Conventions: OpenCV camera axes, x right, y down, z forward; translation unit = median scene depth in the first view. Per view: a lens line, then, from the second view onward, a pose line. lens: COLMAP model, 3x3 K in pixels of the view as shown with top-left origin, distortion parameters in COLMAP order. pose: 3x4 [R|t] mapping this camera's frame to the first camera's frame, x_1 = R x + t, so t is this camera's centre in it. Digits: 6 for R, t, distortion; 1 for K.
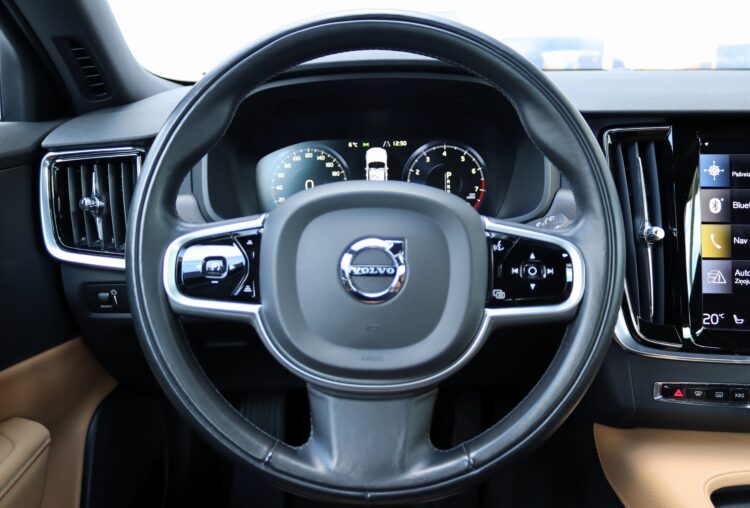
lens RADIAL K [[598.4, 0, 360.5], [0, 598.4, 253.9], [0, 0, 1]] dist [-0.178917, 0.117301]
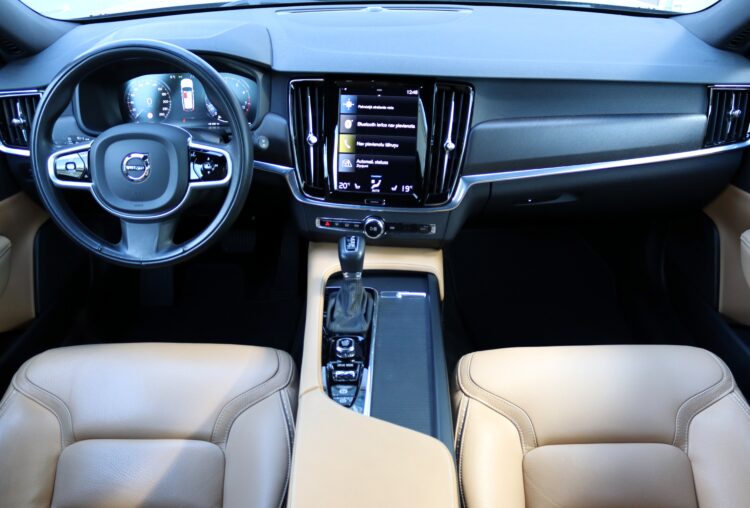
lens RADIAL K [[598.4, 0, 360.5], [0, 598.4, 253.9], [0, 0, 1]] dist [-0.178917, 0.117301]
pose [[0.999110, 0.000263, 0.042190, 0.588045], [-0.011798, 0.961828, 0.273402, -0.206599], [-0.040508, -0.273656, 0.960974, -0.952985]]
